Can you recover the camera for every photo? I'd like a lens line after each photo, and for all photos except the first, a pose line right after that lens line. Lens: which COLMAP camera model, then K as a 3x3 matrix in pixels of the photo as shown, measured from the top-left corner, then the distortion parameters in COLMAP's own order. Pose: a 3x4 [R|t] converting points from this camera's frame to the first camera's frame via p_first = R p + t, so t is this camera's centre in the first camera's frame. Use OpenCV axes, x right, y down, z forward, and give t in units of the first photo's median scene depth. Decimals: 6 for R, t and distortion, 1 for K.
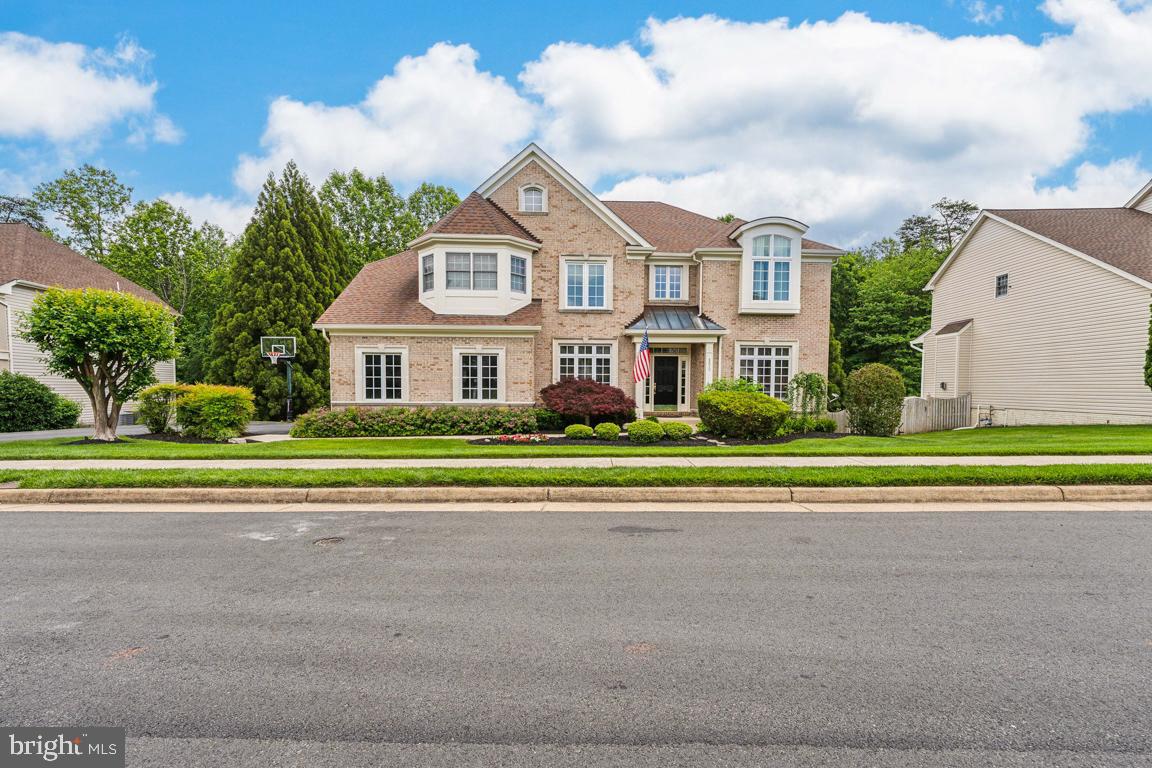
lens RADIAL K [[469.9, 0, 576.0], [0, 469.9, 384.0], [0, 0, 1]] dist [-0.000157, 0.000007]
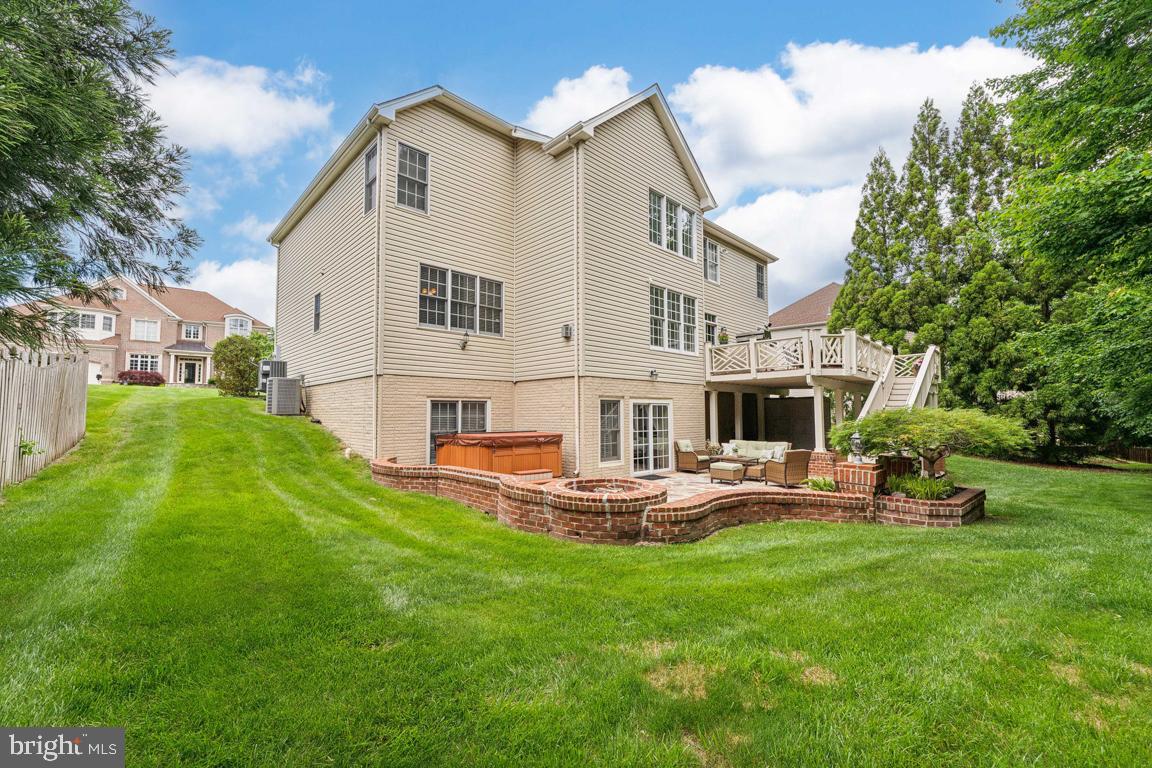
lens RADIAL K [[469.9, 0, 576.0], [0, 469.9, 384.0], [0, 0, 1]] dist [-0.000157, 0.000007]
pose [[0.751036, 0.027790, 0.659676, 0.097021], [0.010937, 0.998453, -0.054514, 0.223960], [-0.660171, 0.048157, 0.749570, -2.290926]]
